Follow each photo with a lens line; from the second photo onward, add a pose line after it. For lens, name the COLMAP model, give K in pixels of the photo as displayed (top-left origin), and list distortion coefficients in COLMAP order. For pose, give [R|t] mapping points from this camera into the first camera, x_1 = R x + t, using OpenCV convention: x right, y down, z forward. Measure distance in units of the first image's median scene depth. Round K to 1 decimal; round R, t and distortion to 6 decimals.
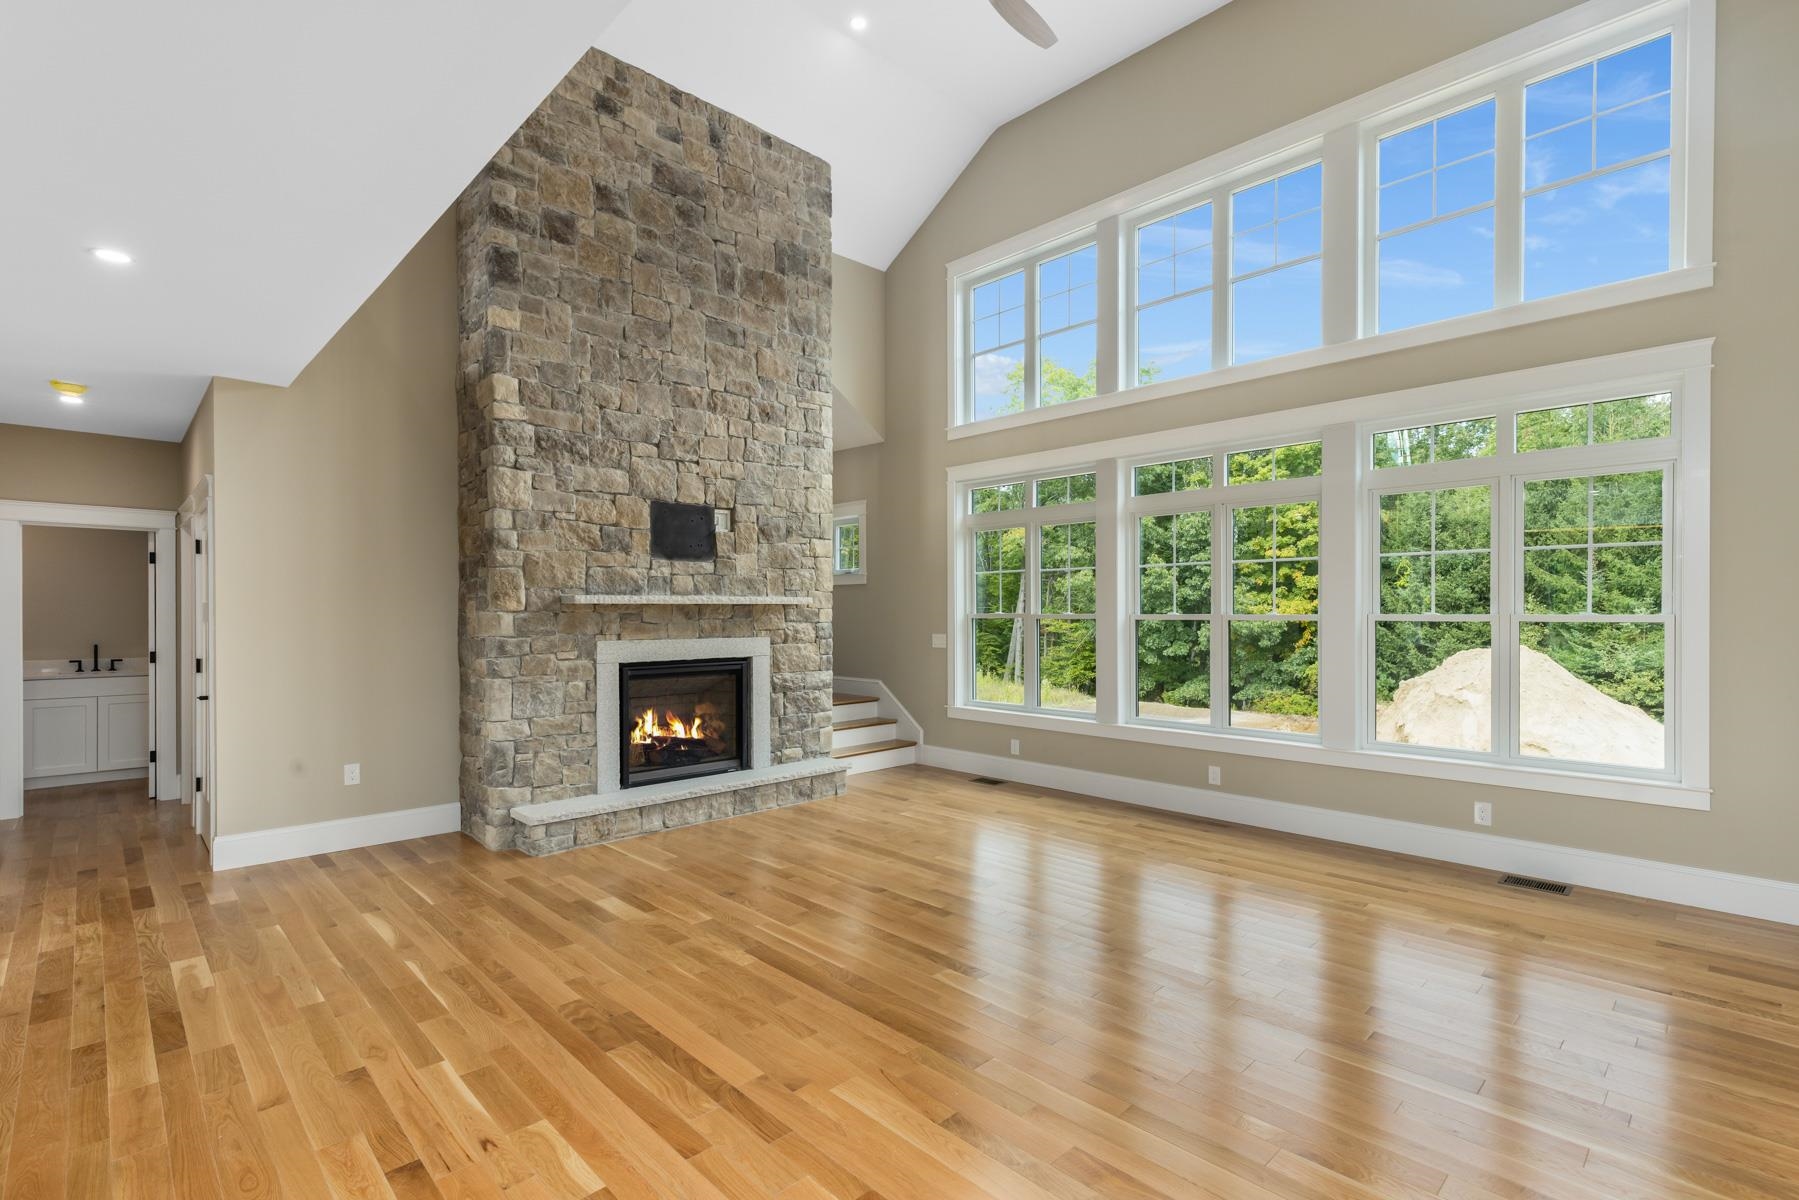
lens RADIAL K [[836.0, 0, 911.2], [0, 836.0, 617.6], [0, 0, 1]] dist [0.009496, -0.000248]
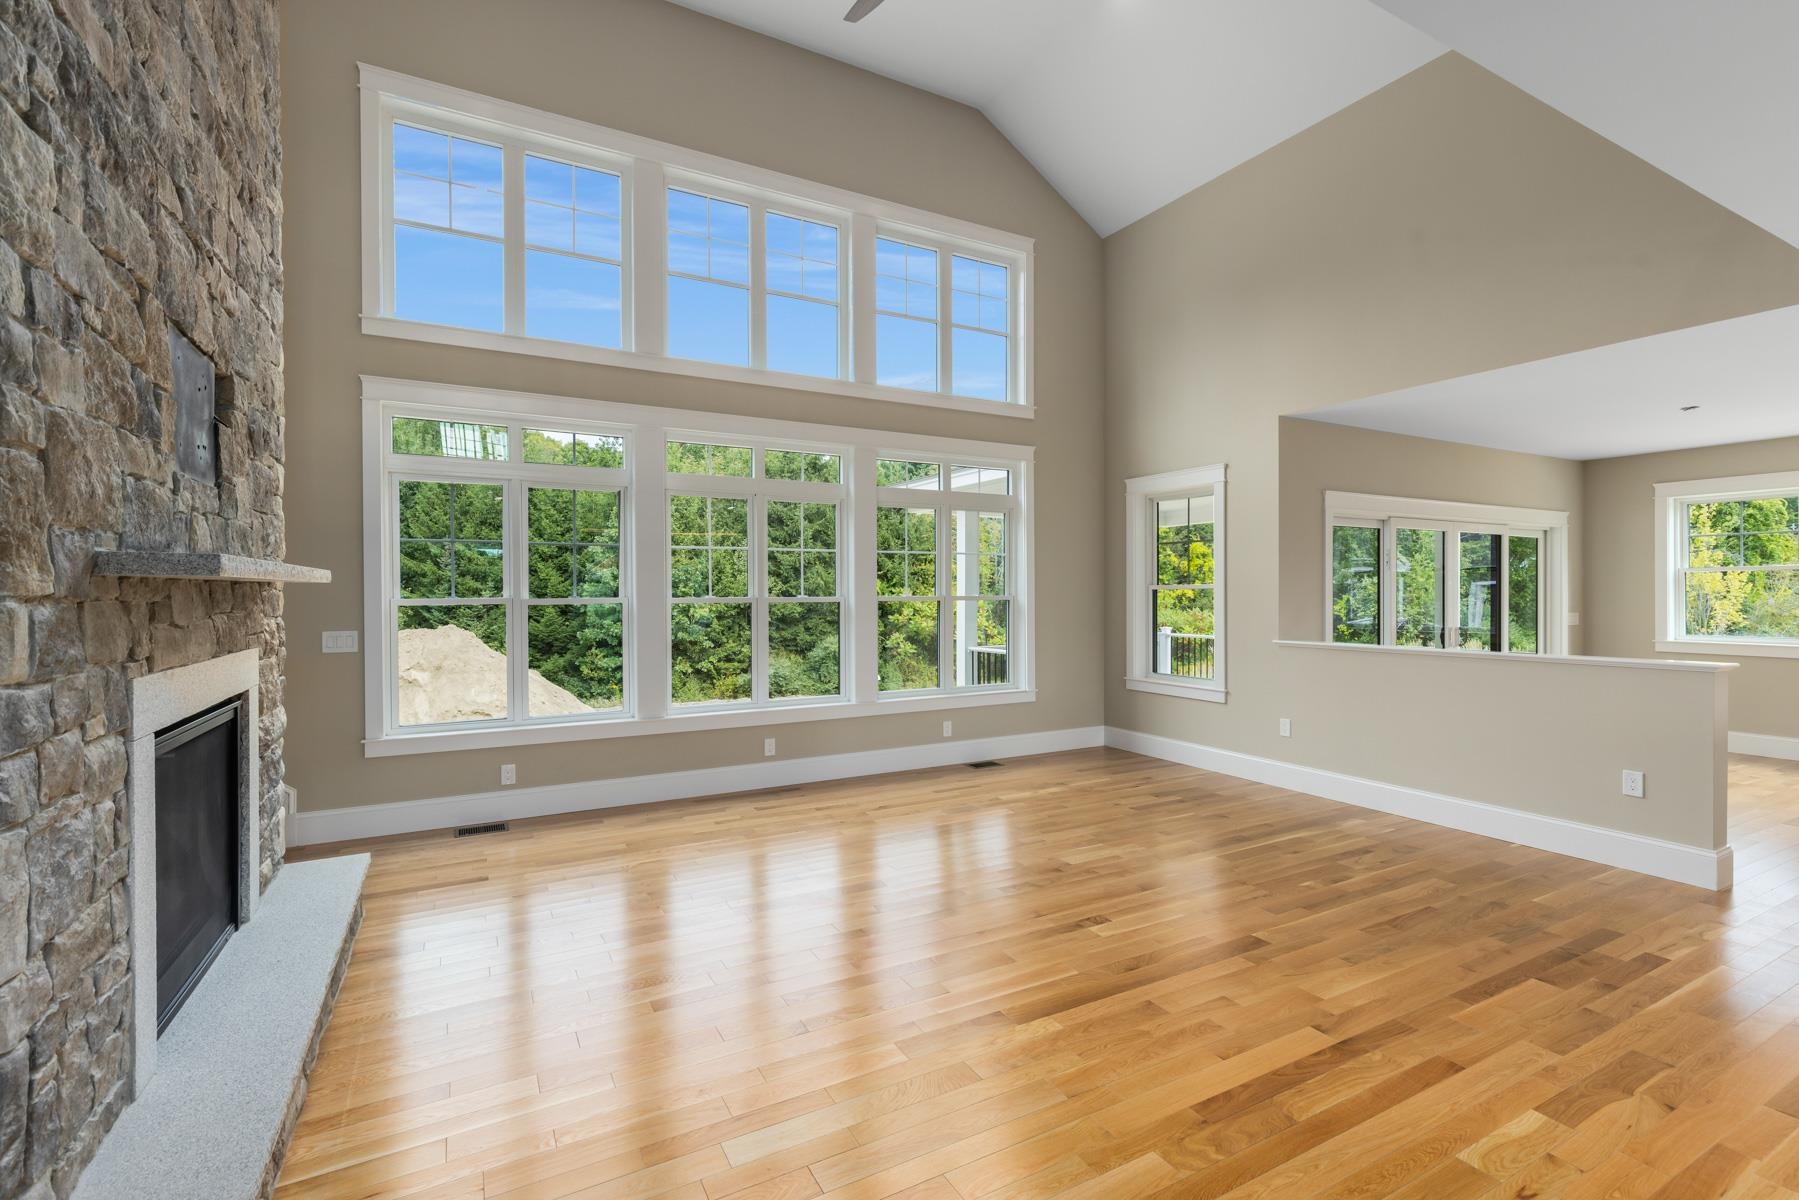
lens RADIAL K [[814.9, 0, 908.4], [0, 814.9, 595.7], [0, 0, 1]] dist [0.004005, 0.000132]
pose [[0.270528, -0.005125, 0.962699, -0.580955], [0.010416, 0.999943, 0.002397, -0.005497], [-0.962656, 0.009379, 0.270566, 0.533913]]
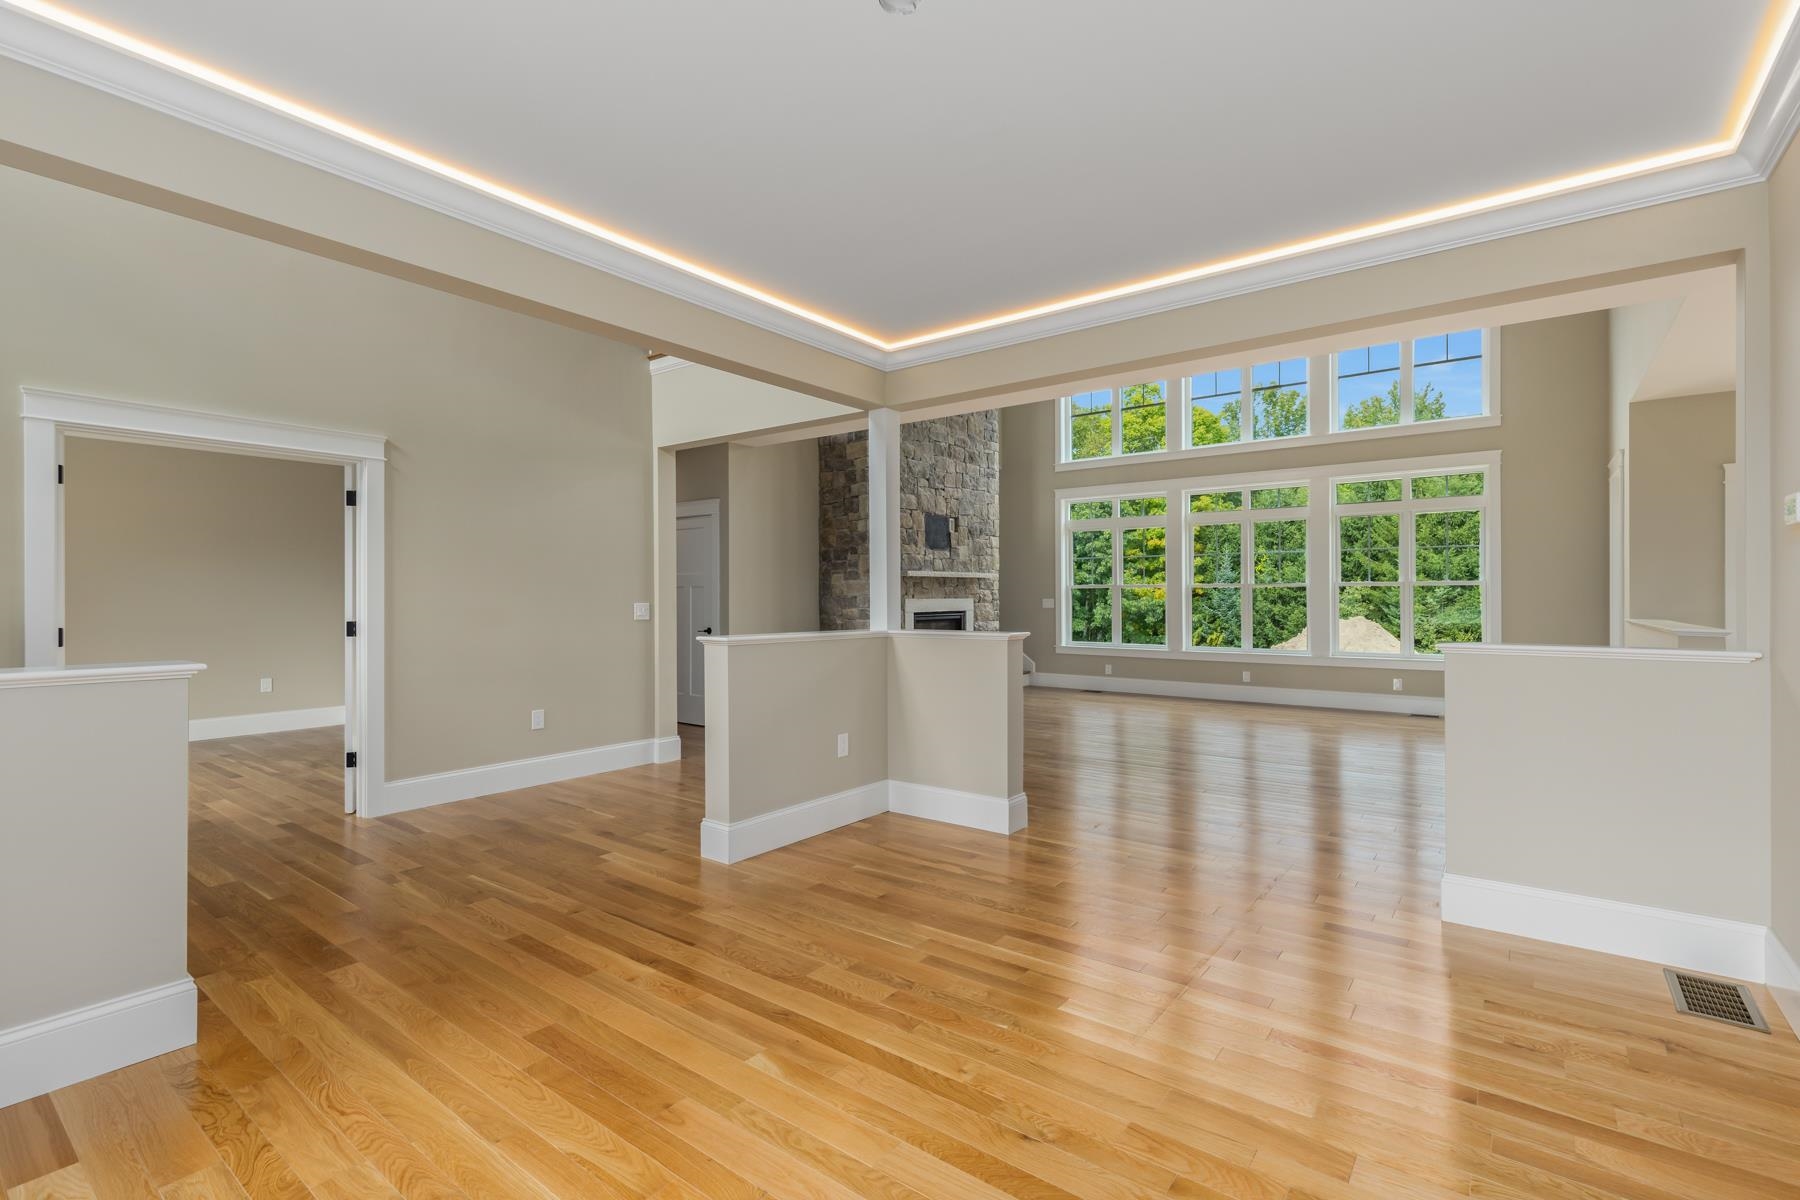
lens RADIAL K [[815.4, 0, 908.9], [0, 815.4, 595.7], [0, 0, 1]] dist [0.004005, 0.000132]
pose [[0.989541, -0.002715, 0.144224, -0.555832], [0.003748, 0.999969, -0.006889, 0.030557], [-0.144201, 0.007358, 0.989521, -0.553173]]
